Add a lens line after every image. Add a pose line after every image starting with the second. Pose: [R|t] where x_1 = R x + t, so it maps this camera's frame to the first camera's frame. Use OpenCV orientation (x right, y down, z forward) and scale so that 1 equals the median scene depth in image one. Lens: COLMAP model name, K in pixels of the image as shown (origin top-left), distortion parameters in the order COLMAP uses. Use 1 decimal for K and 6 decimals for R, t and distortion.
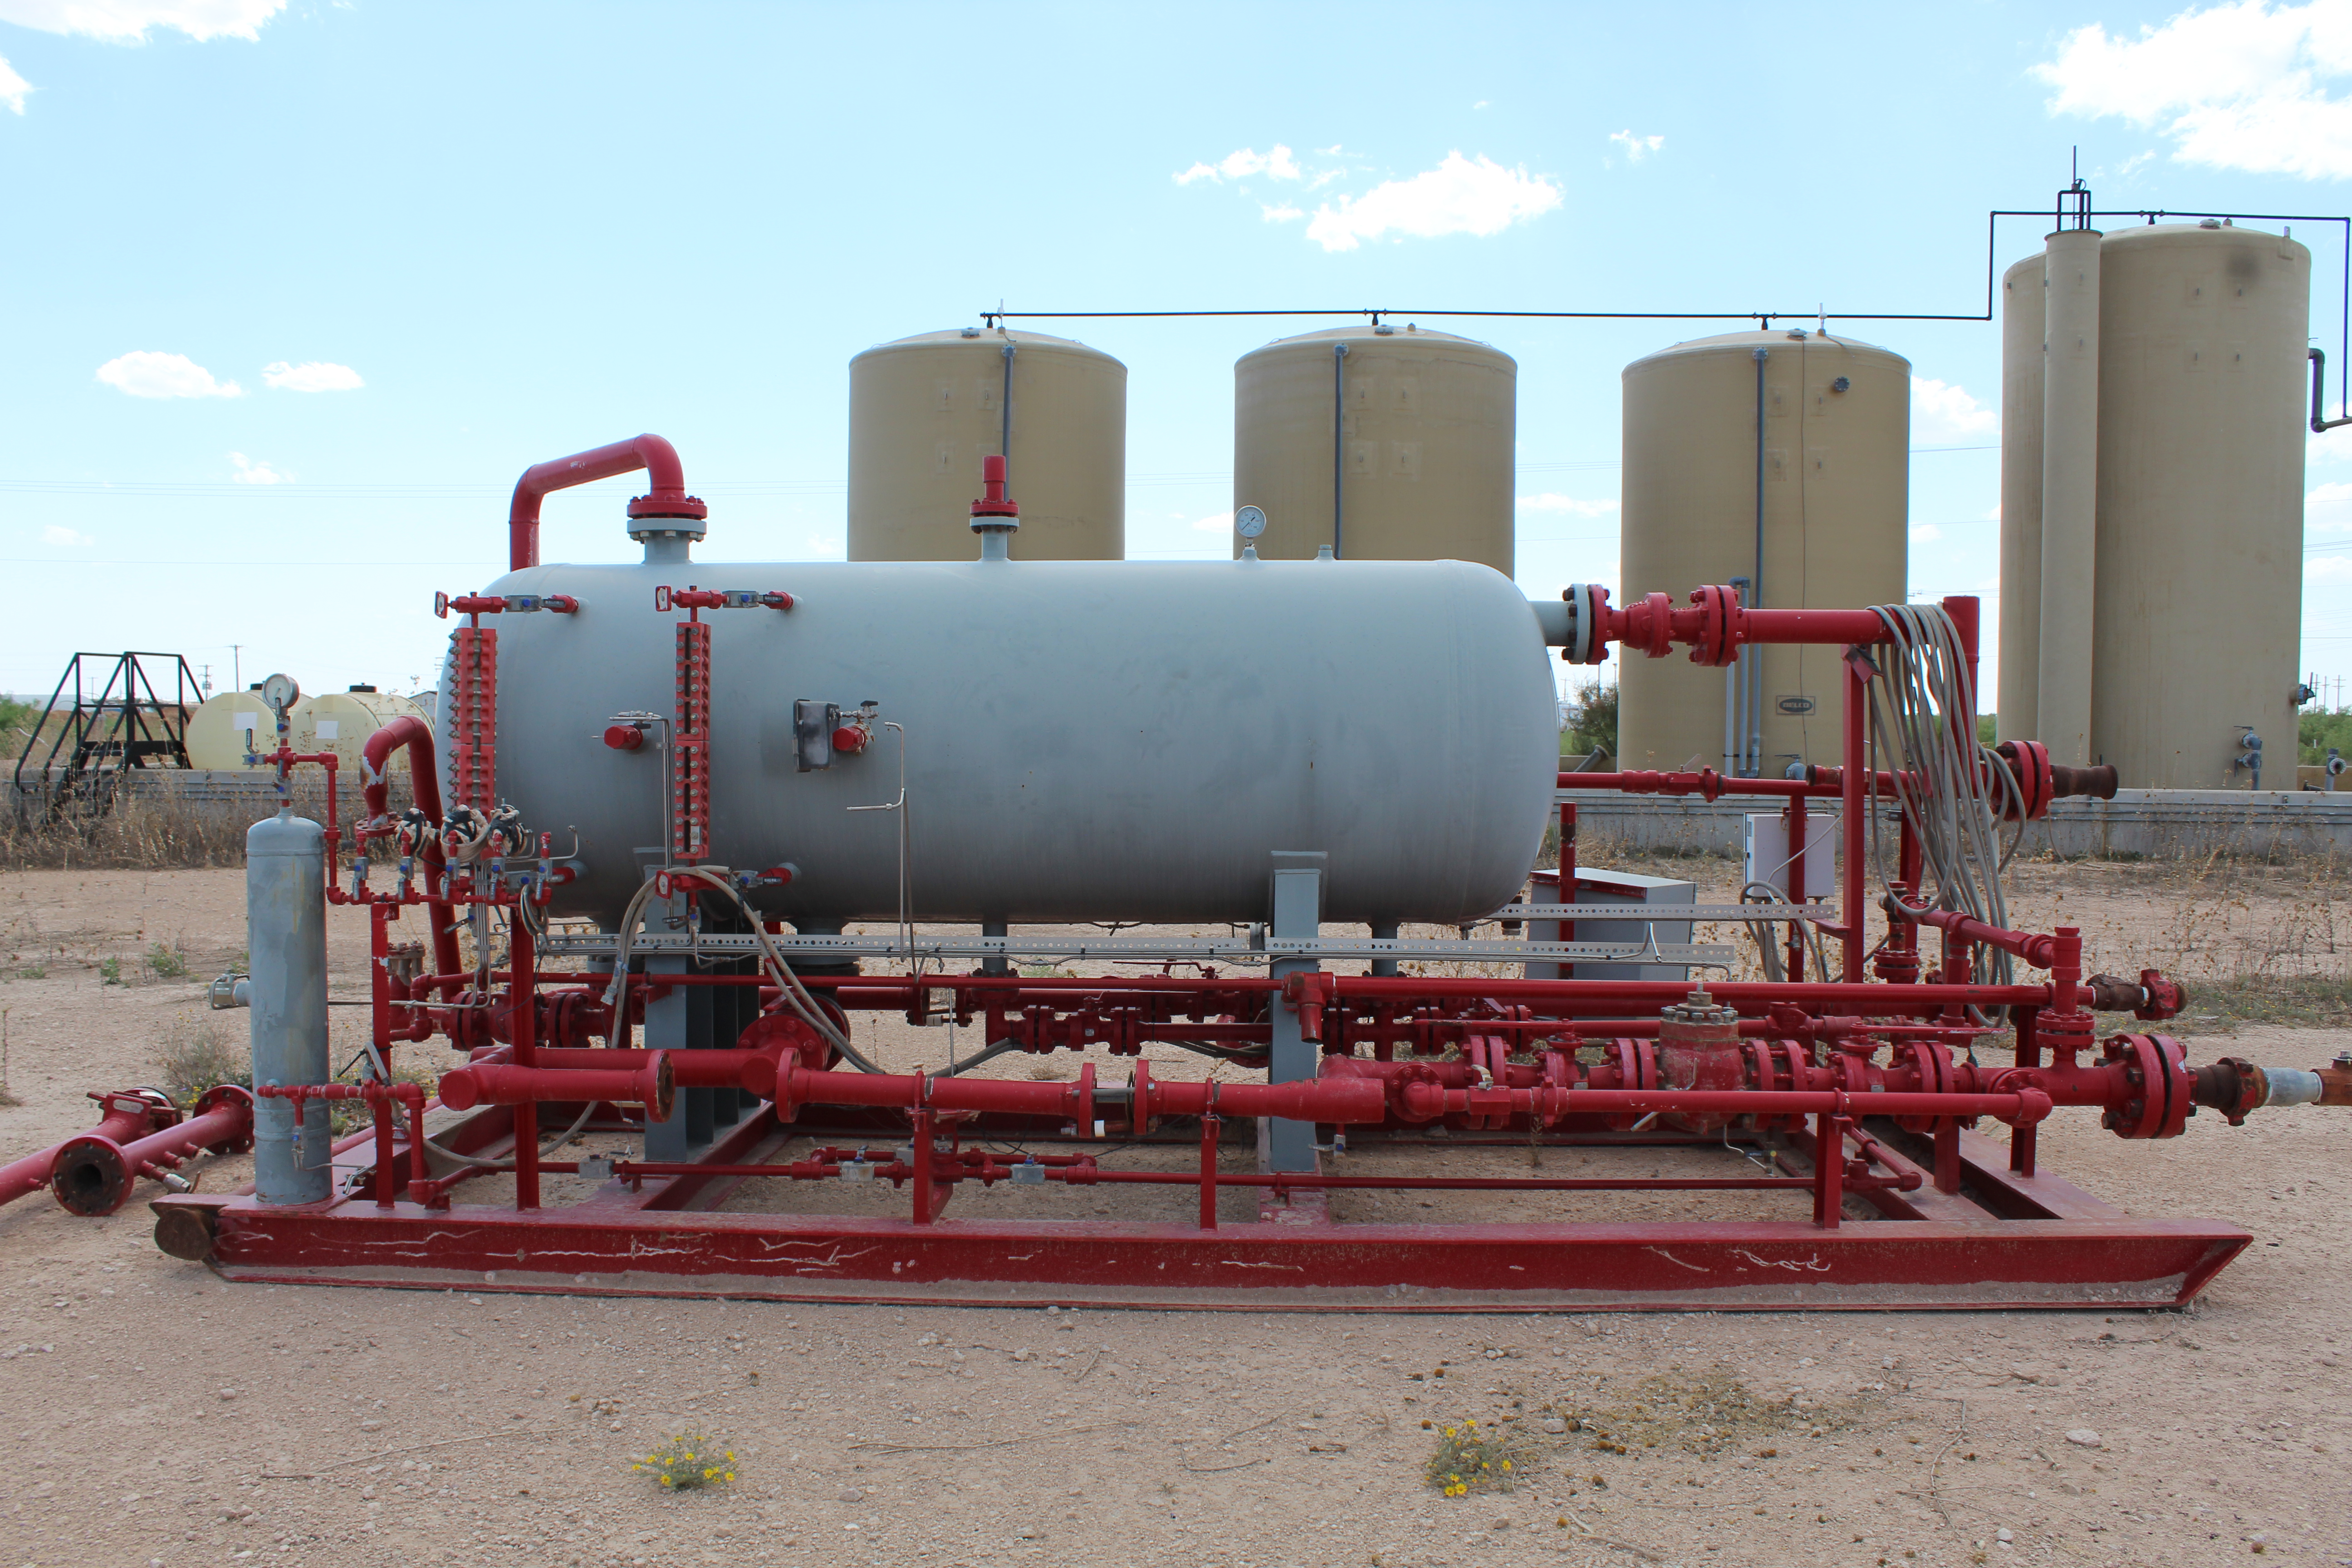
lens RADIAL K [[1973.0, 0, 1176.0], [0, 1973.0, 784.0], [0, 0, 1]] dist [-0.173441, 0.153648]
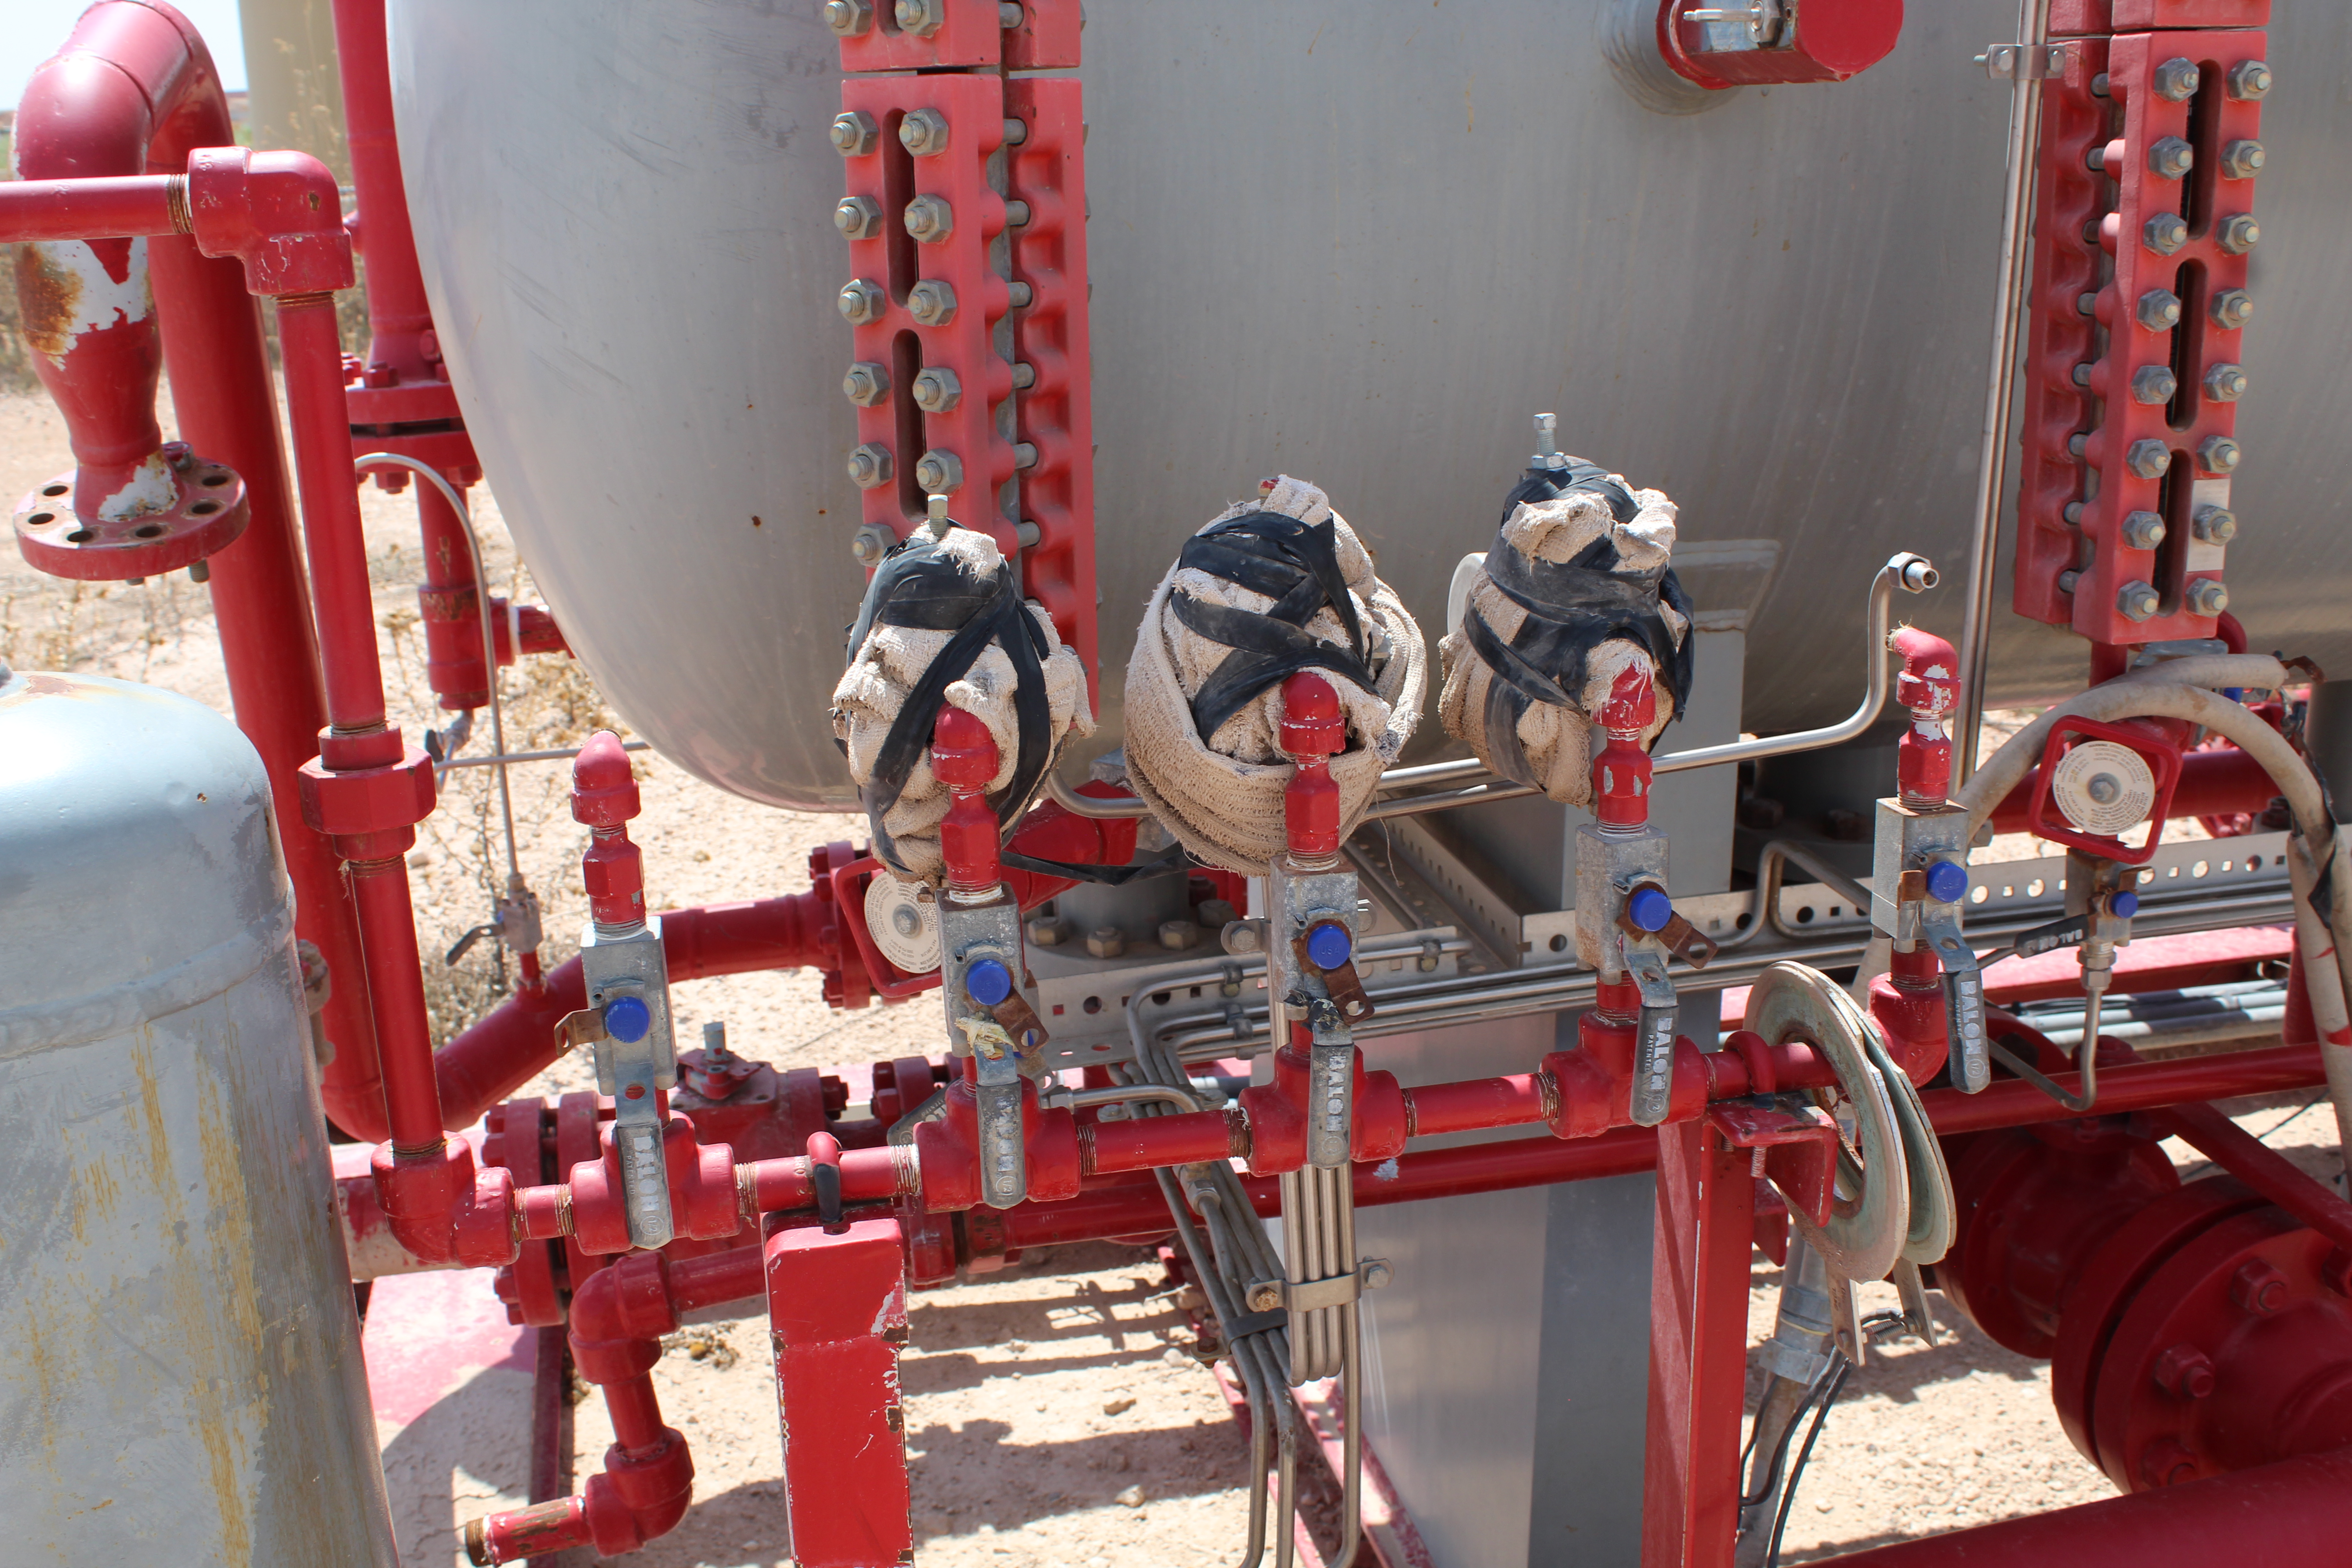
lens RADIAL K [[2403.8, 0, 1176.0], [0, 2403.8, 784.0], [0, 0, 1]] dist [-0.166489, 0.242206]
pose [[0.965787, -0.099575, 0.239458, -0.404937], [0.037615, 0.967371, 0.250558, -0.012059], [-0.256594, -0.232979, 0.938019, 0.792738]]
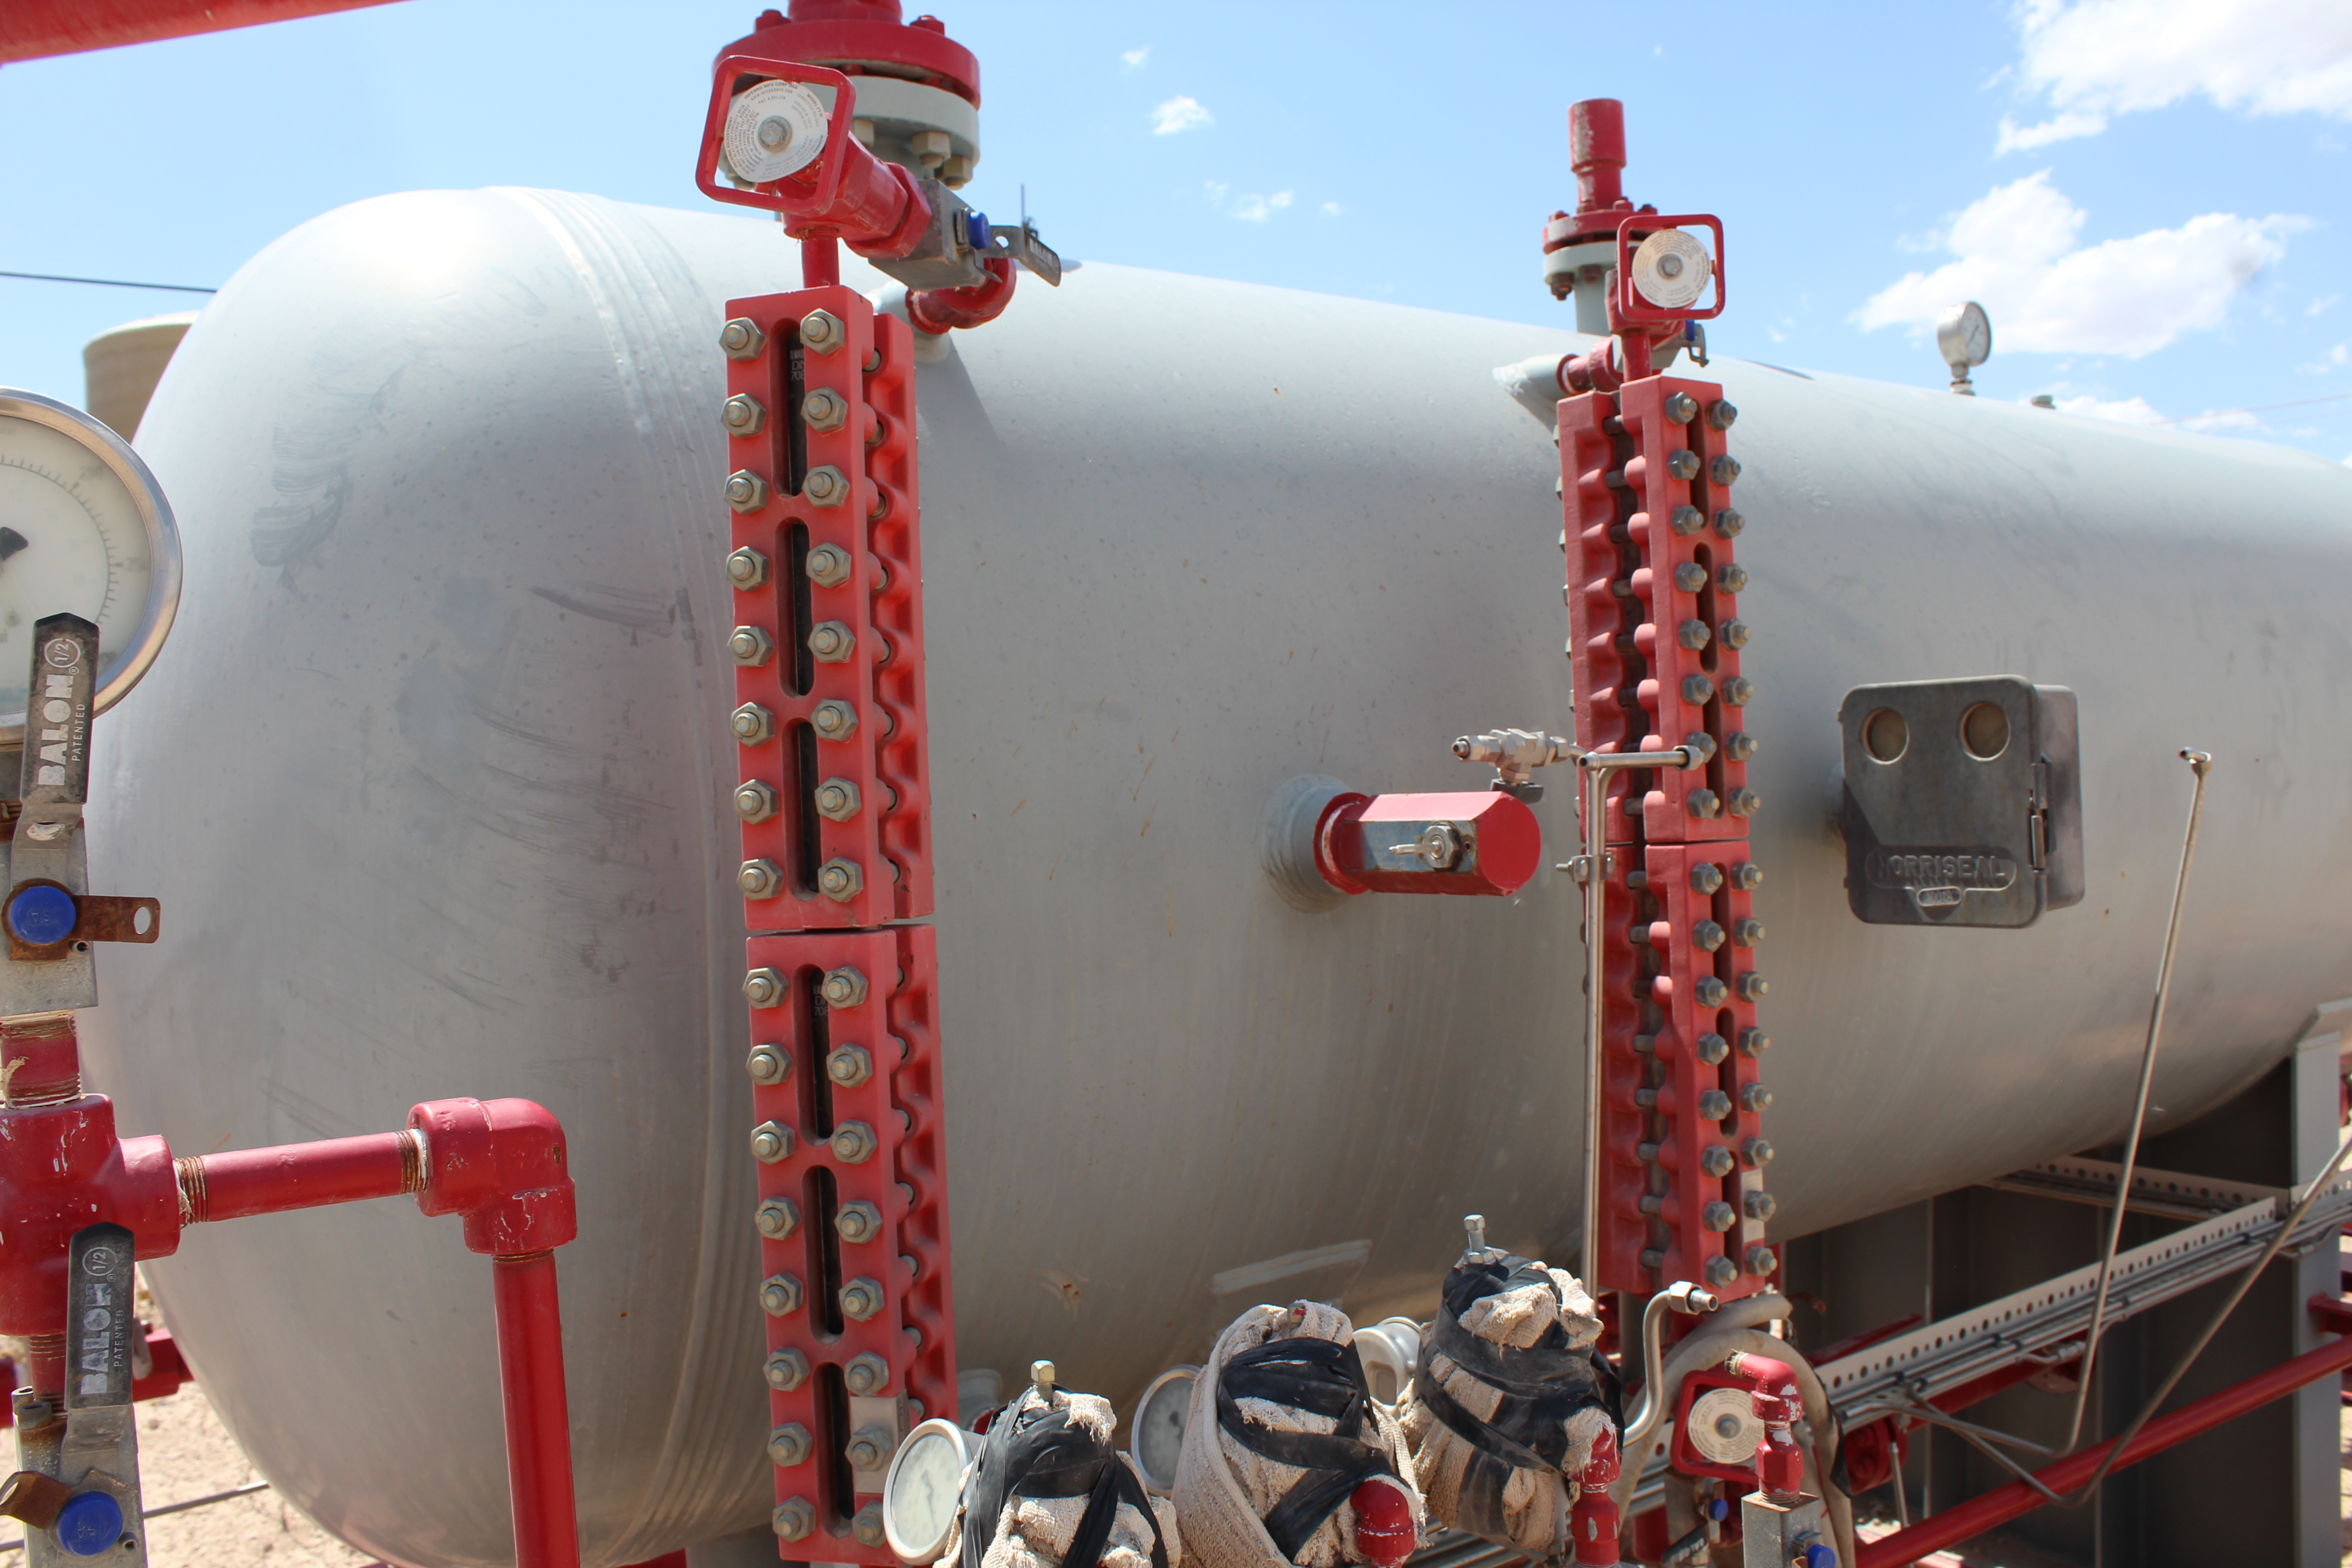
lens RADIAL K [[1973.0, 0, 1176.0], [0, 1973.0, 784.0], [0, 0, 1]] dist [-0.173441, 0.153648]
pose [[0.791507, -0.039097, 0.609909, -0.457249], [0.057597, 0.998282, -0.010752, -0.030895], [-0.608441, 0.043639, 0.792399, 0.836880]]
